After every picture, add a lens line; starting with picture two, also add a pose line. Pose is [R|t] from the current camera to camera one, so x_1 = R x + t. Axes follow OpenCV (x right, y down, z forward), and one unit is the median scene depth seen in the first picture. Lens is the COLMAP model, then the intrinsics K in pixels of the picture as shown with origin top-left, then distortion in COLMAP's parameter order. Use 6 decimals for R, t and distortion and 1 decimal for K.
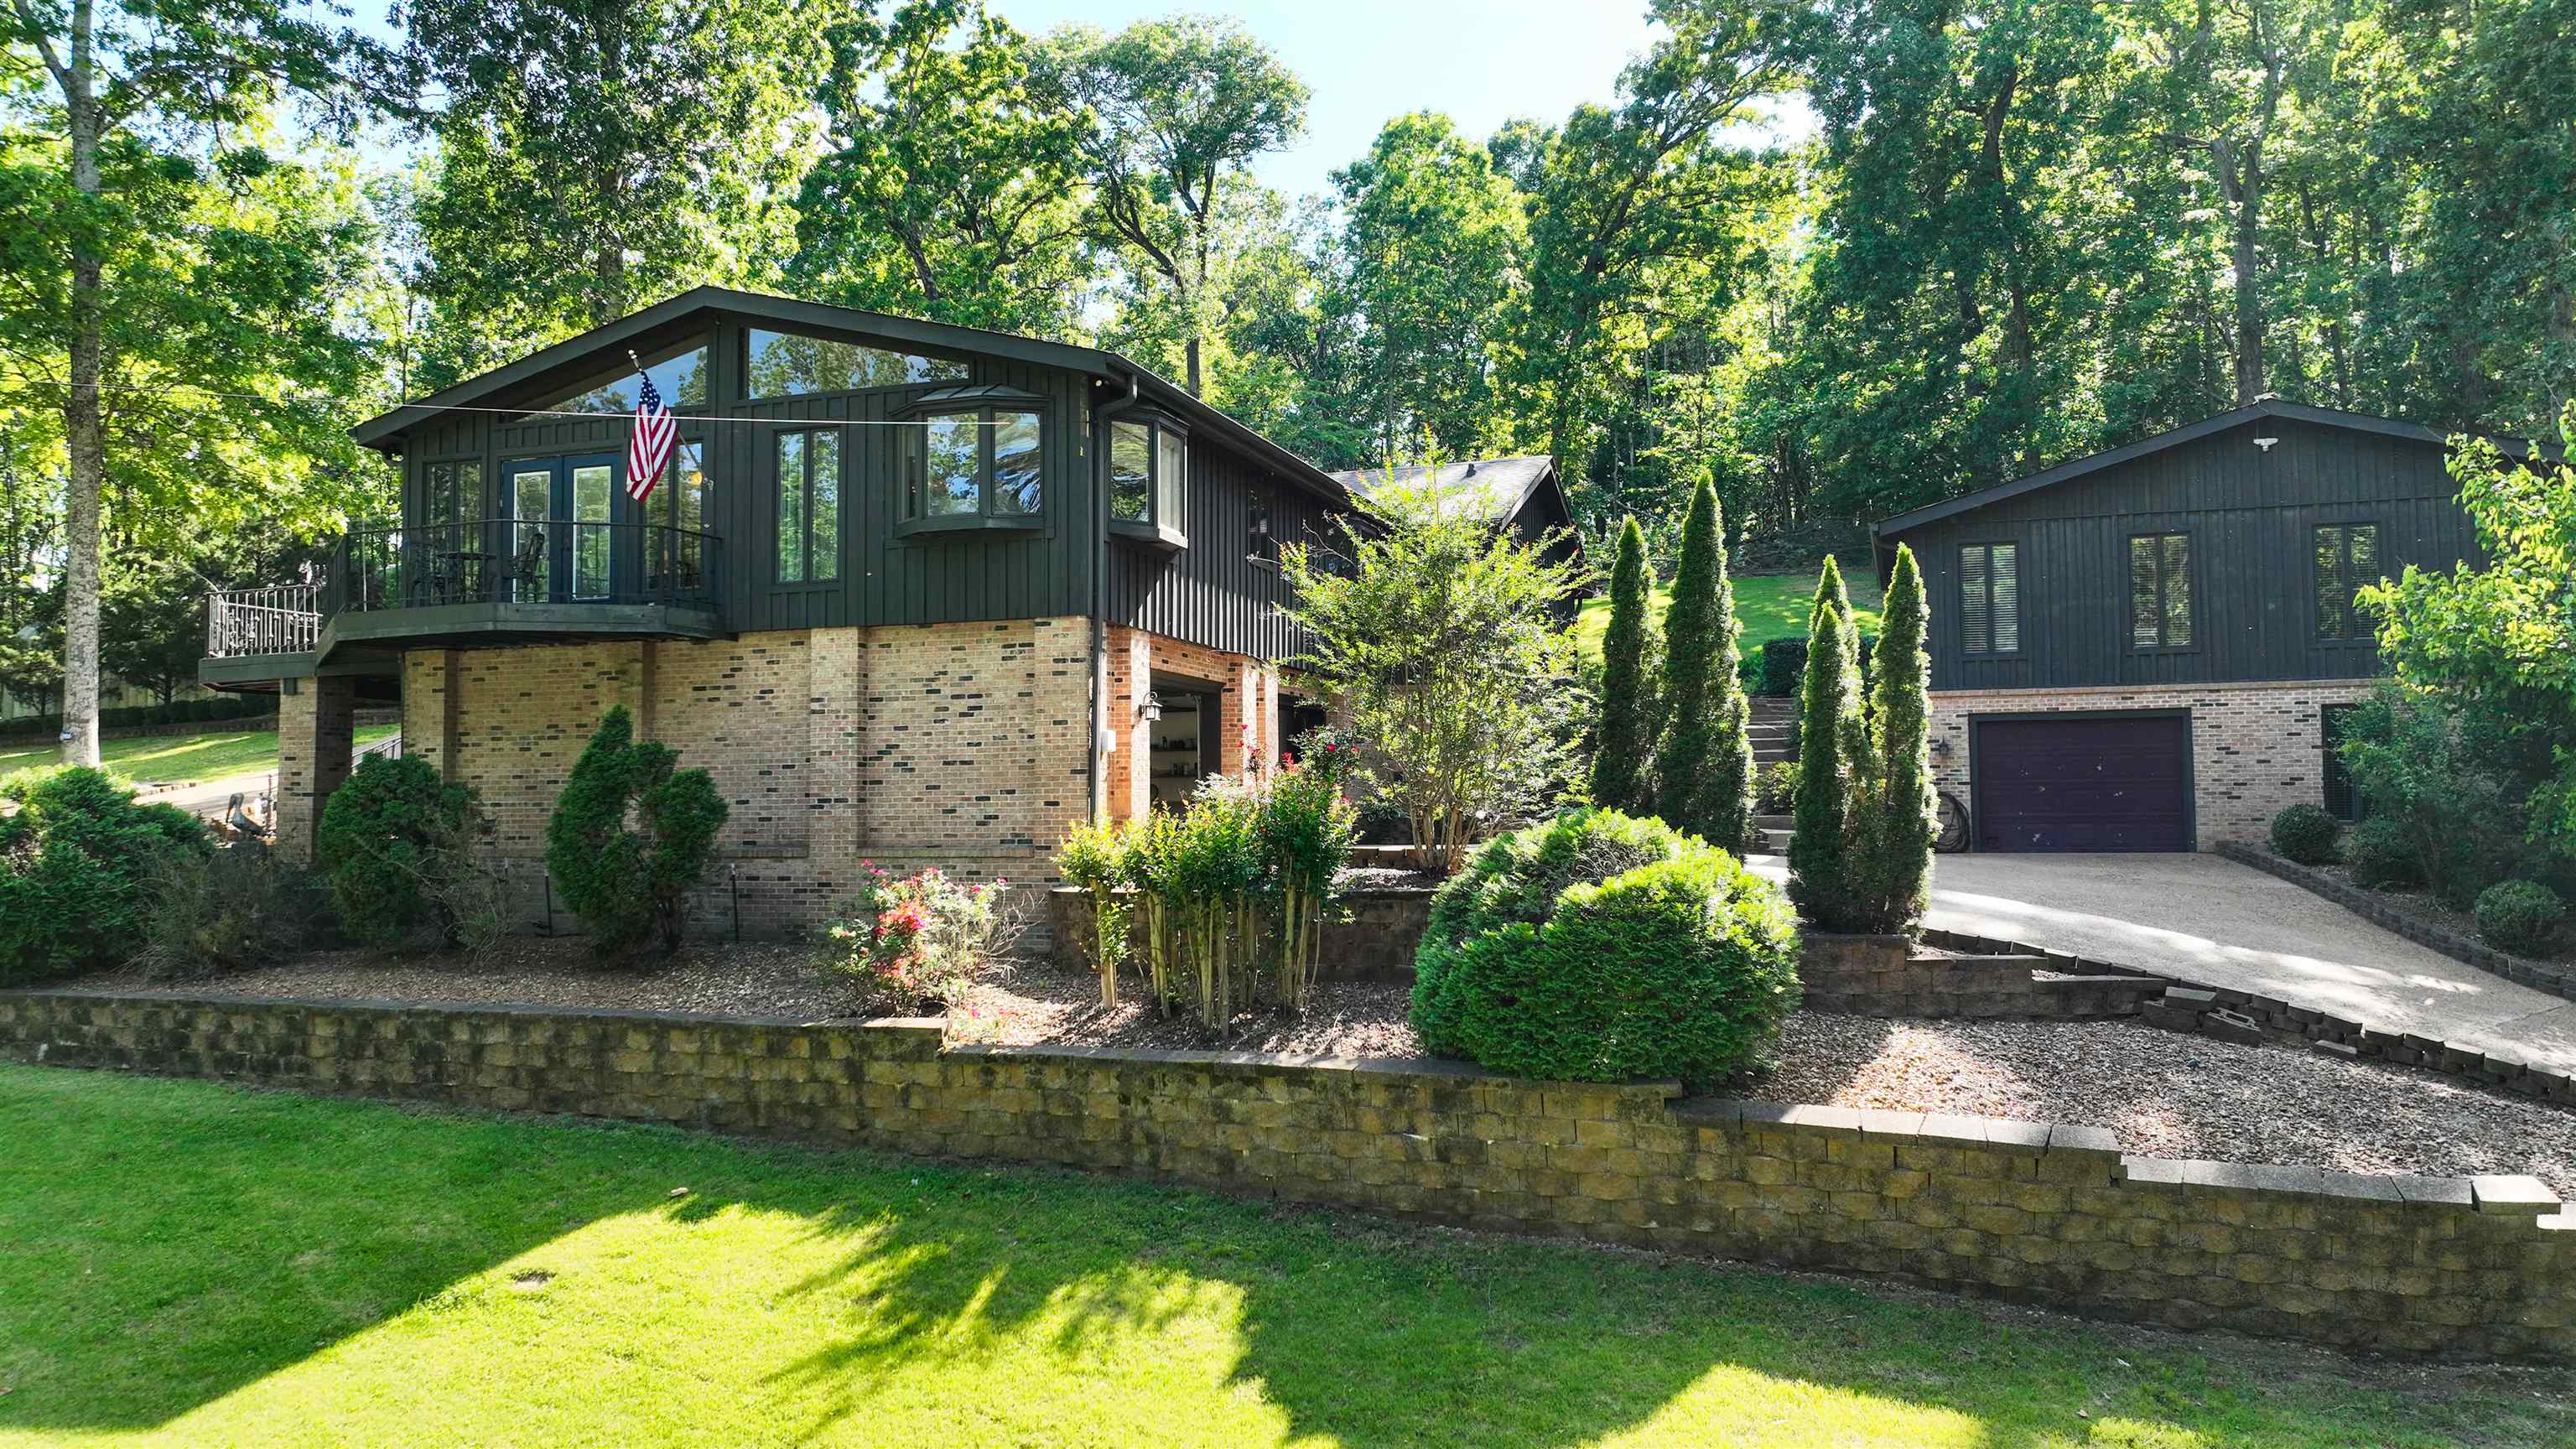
lens RADIAL K [[1805.9, 0, 1288.0], [0, 1805.9, 724.5], [0, 0, 1]] dist [-0.000755, 0.021870]
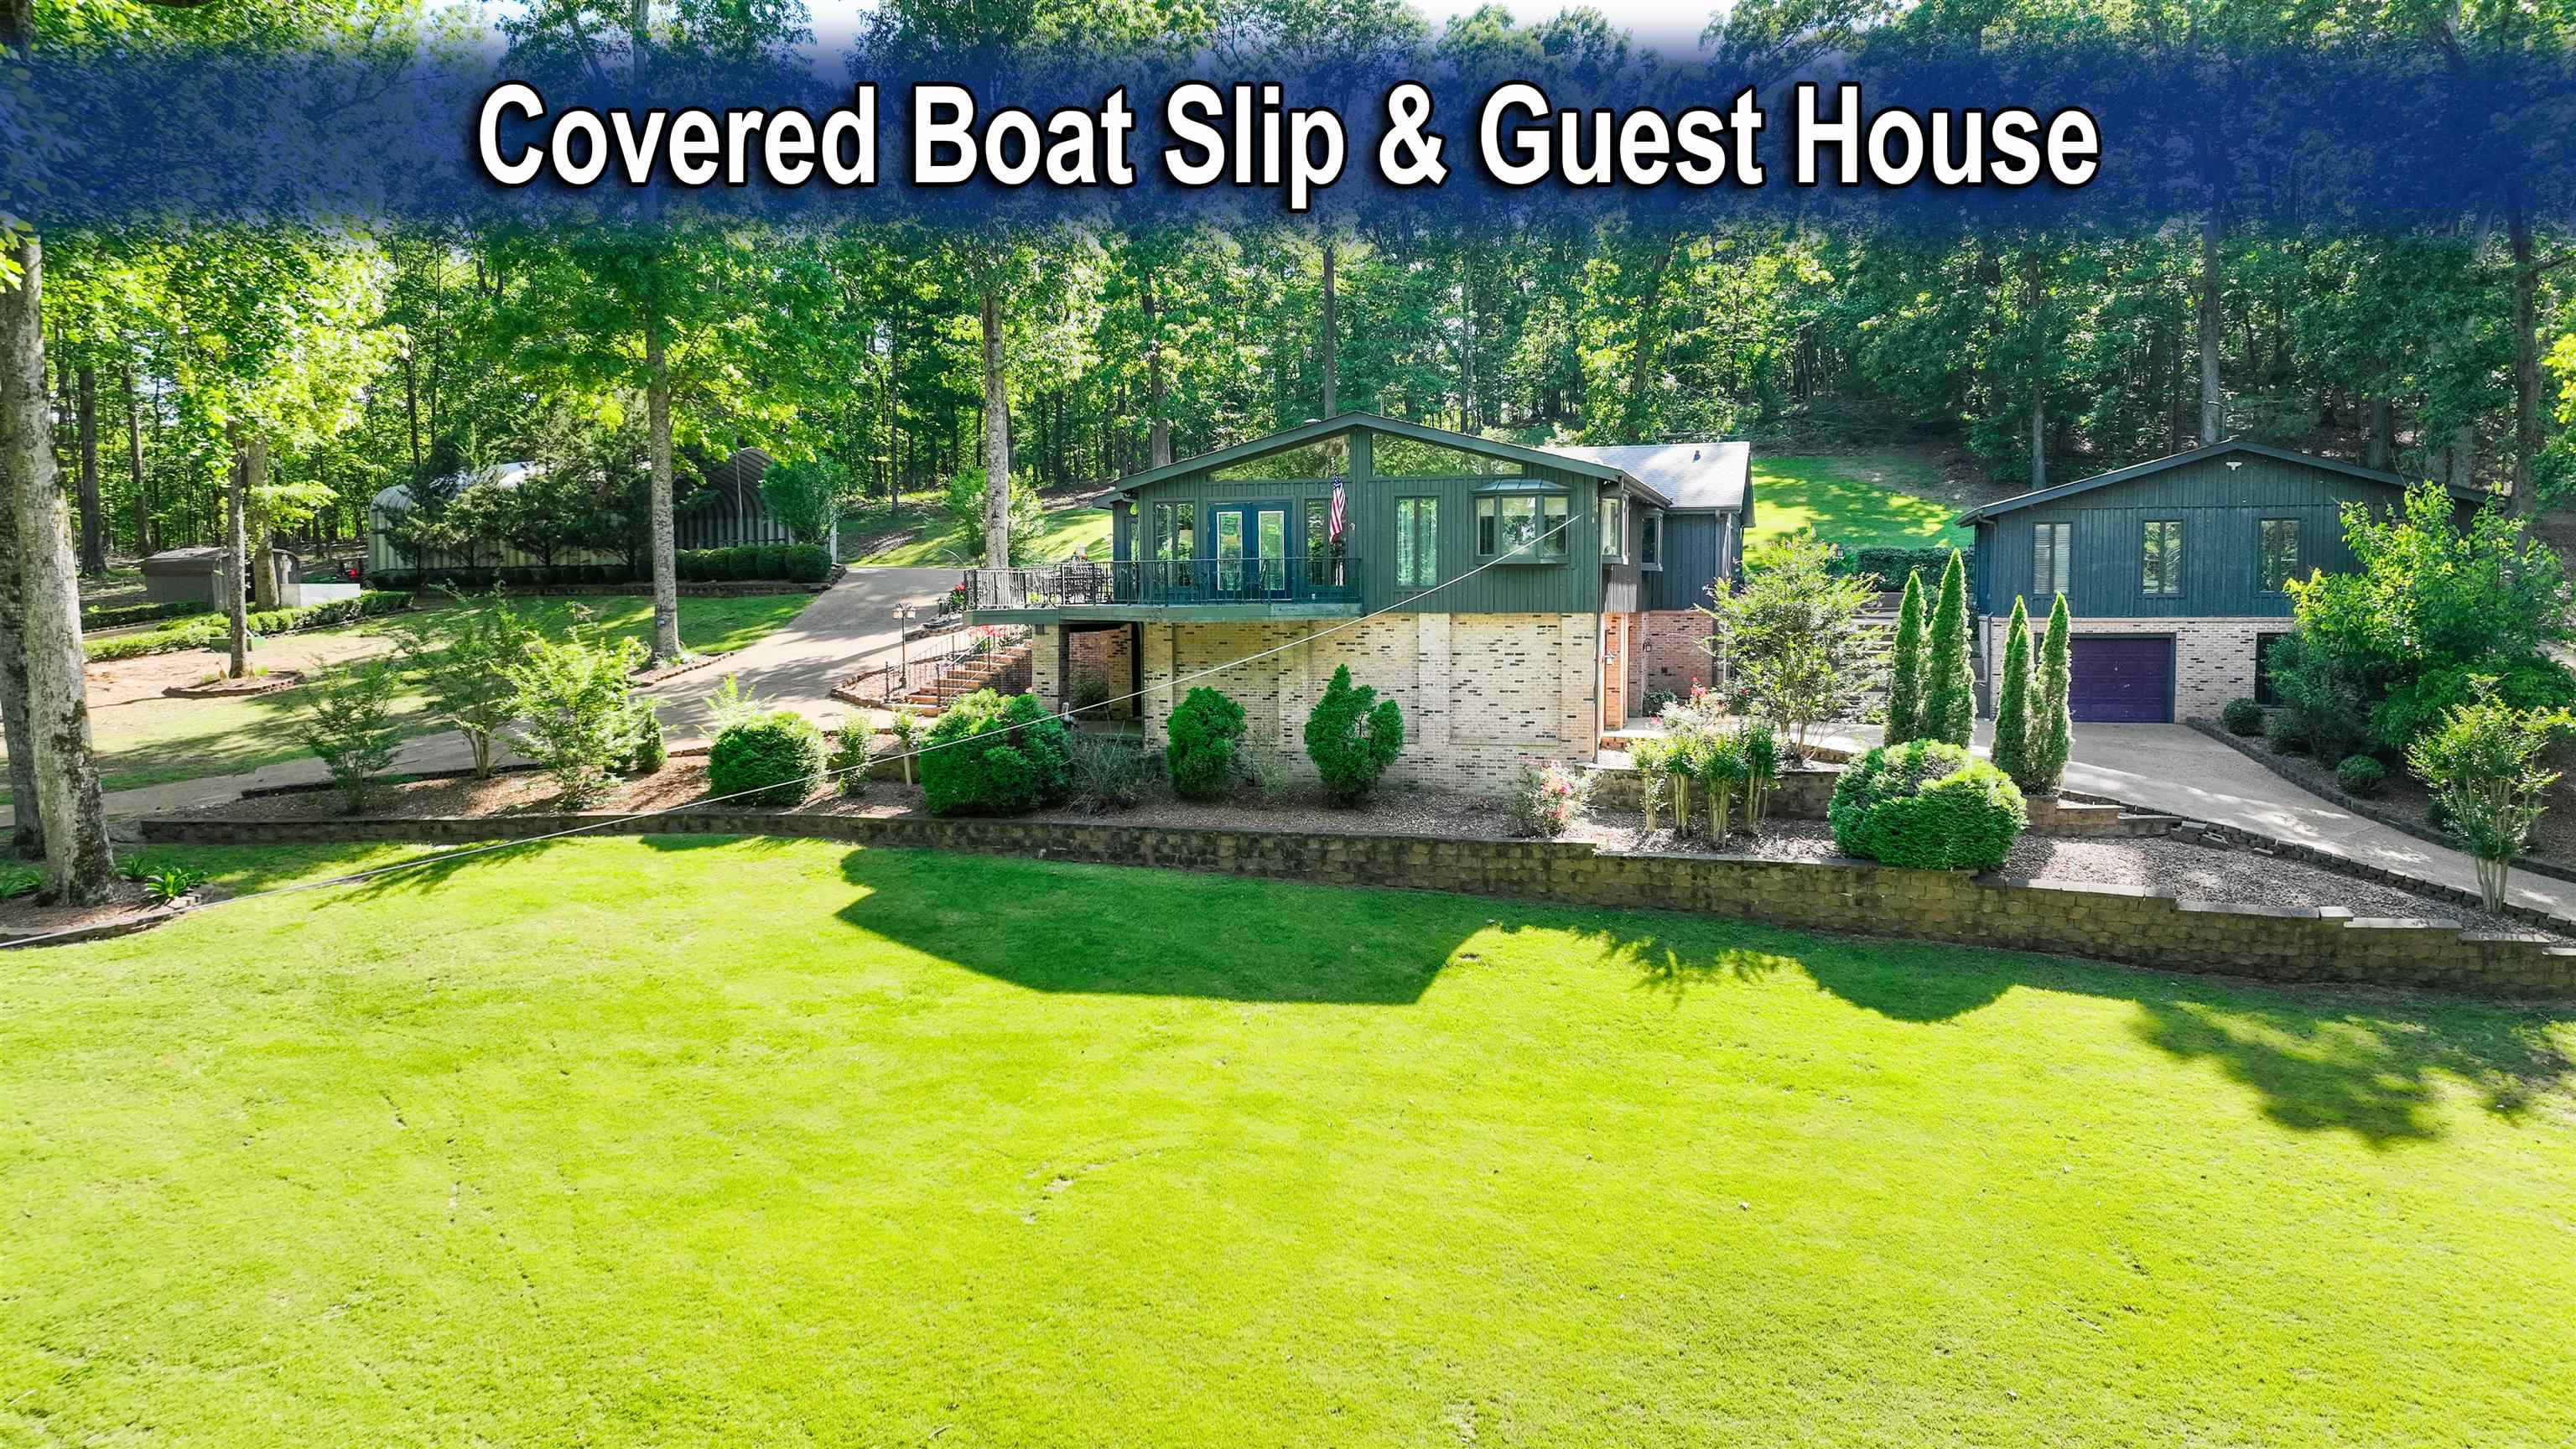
lens RADIAL K [[1807.2, 0, 1288.0], [0, 1807.2, 724.5], [0, 0, 1]] dist [0.006484, 0.001150]
pose [[0.999035, 0.000827, 0.043911, -0.558866], [-0.006072, 0.992823, 0.119440, -0.183715], [-0.043497, -0.119591, 0.991870, -0.881711]]
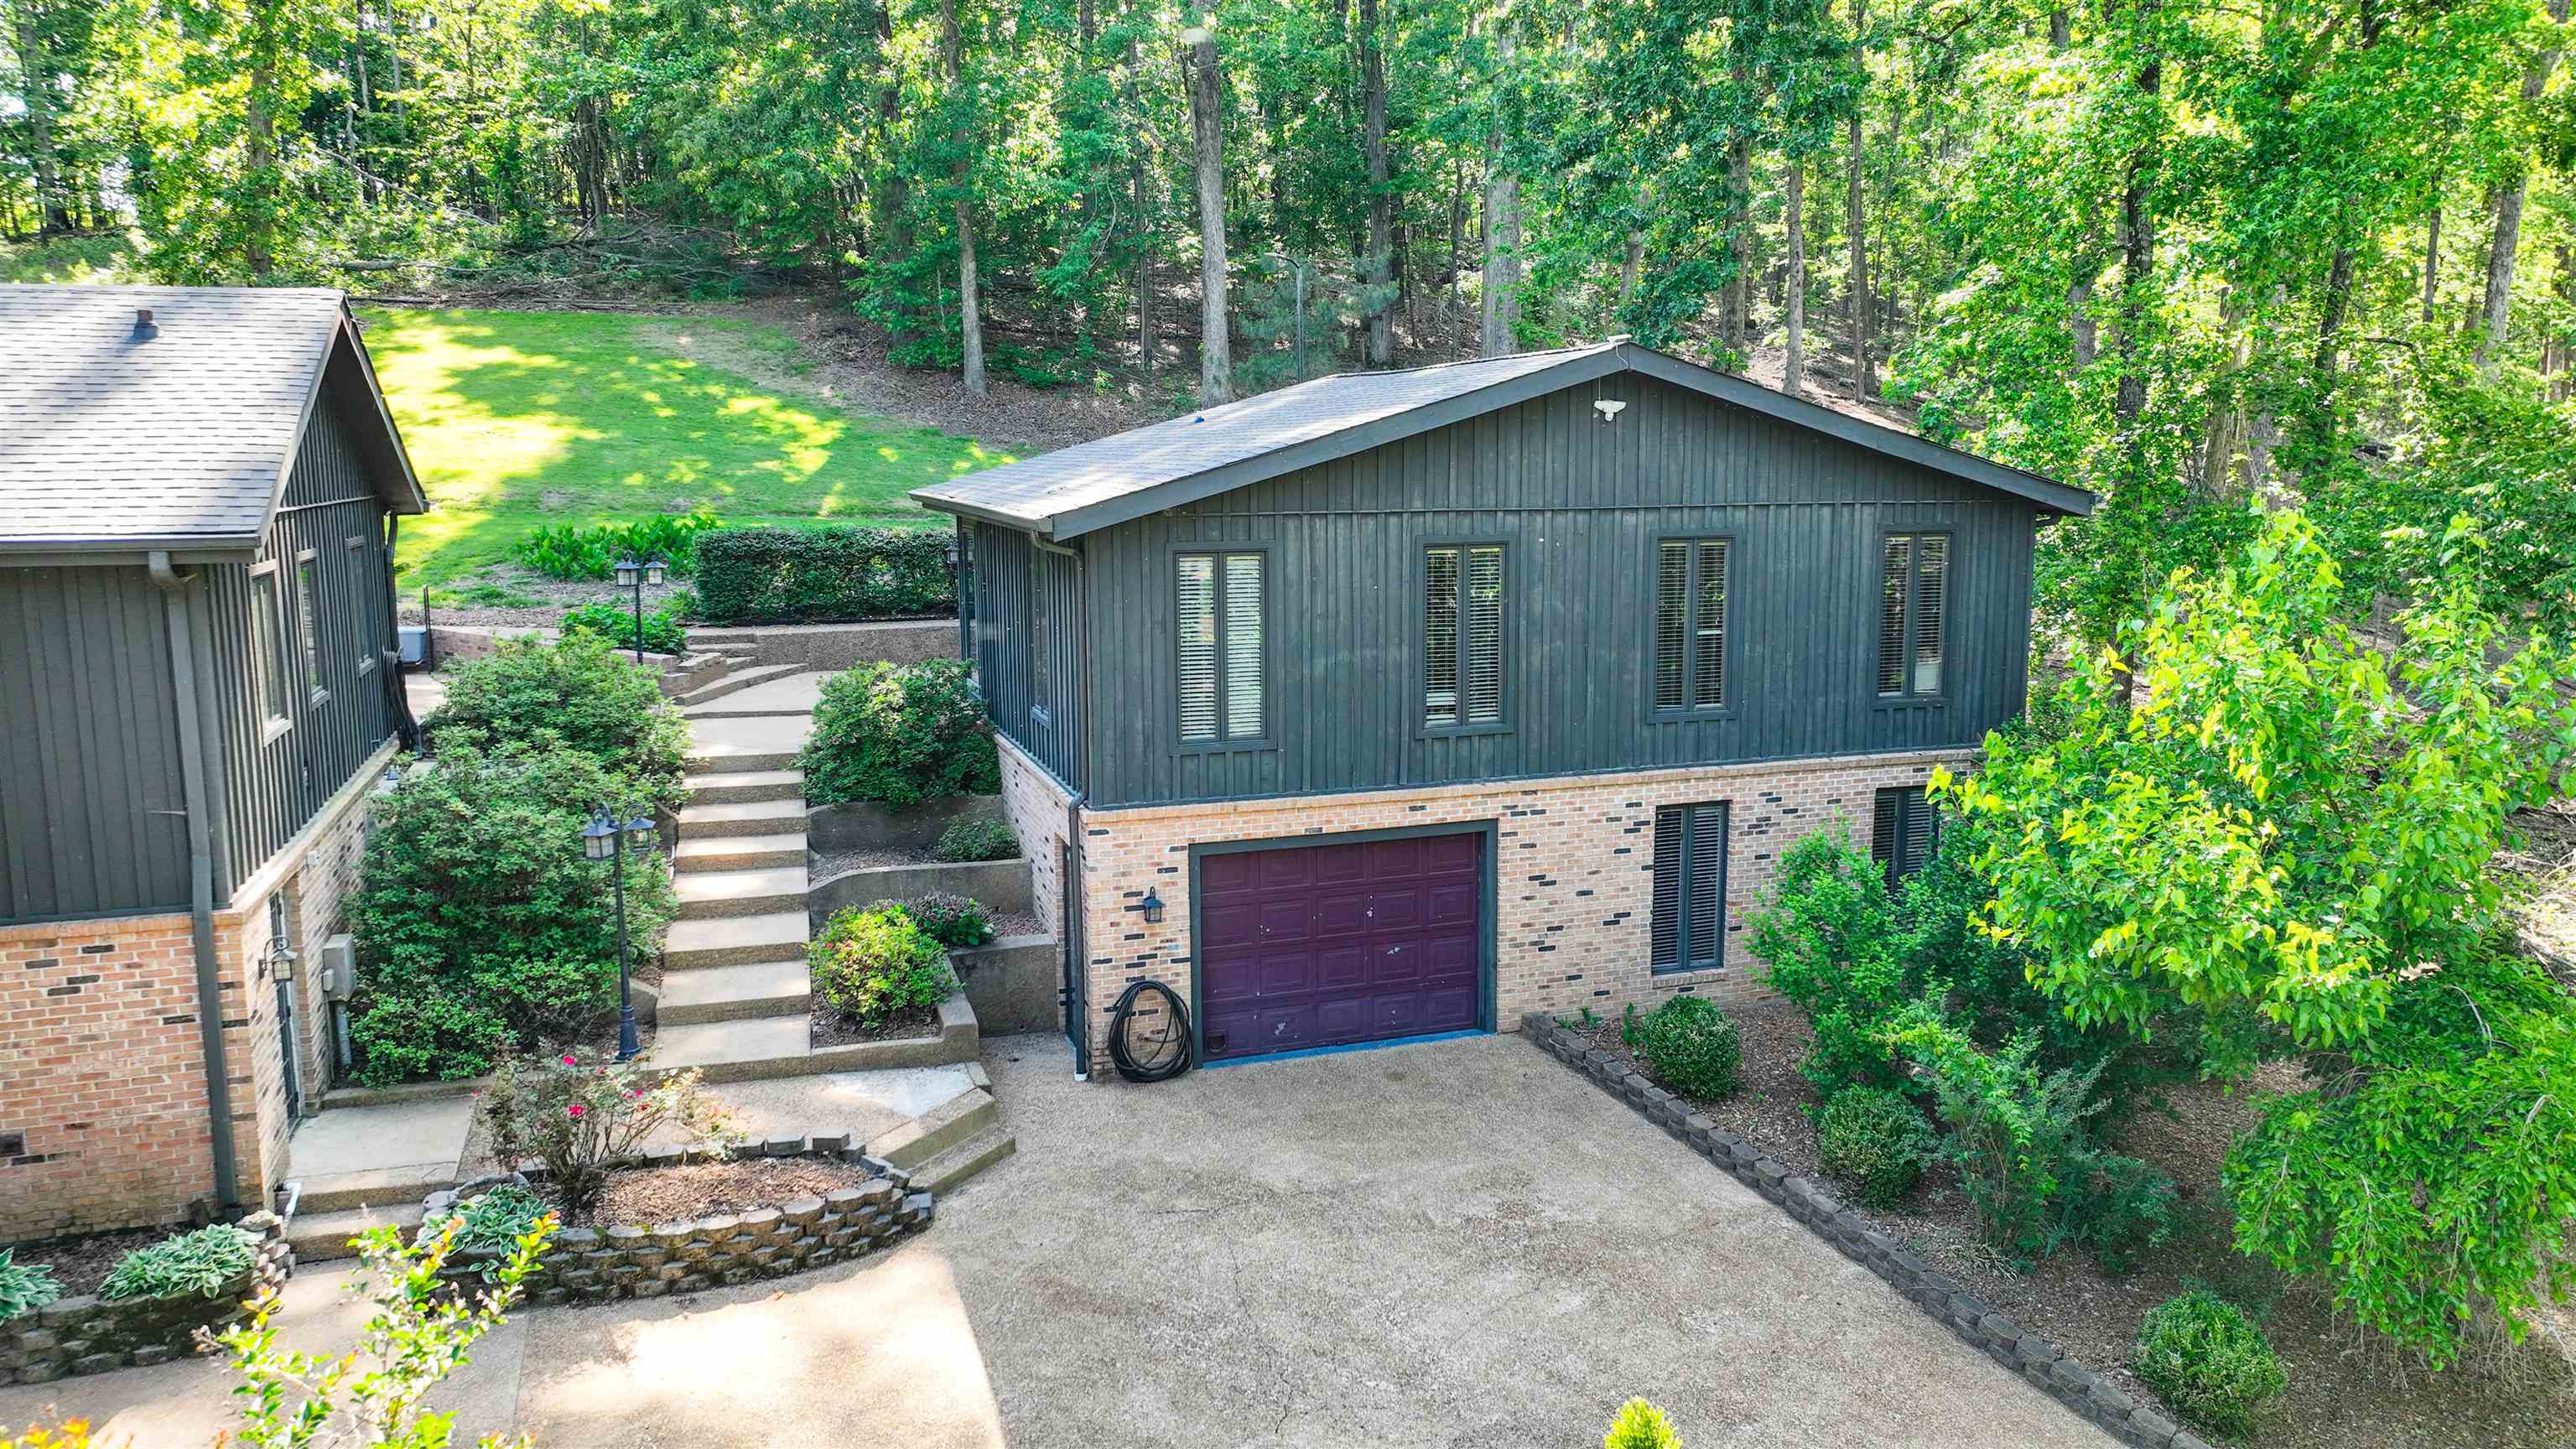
lens RADIAL K [[1805.9, 0, 1288.0], [0, 1805.9, 724.5], [0, 0, 1]] dist [-0.000755, 0.021870]
pose [[0.787976, -0.093999, 0.608488, 0.081624], [-0.030182, 0.981192, 0.190658, -0.262143], [-0.614966, -0.168599, 0.770319, 0.893105]]
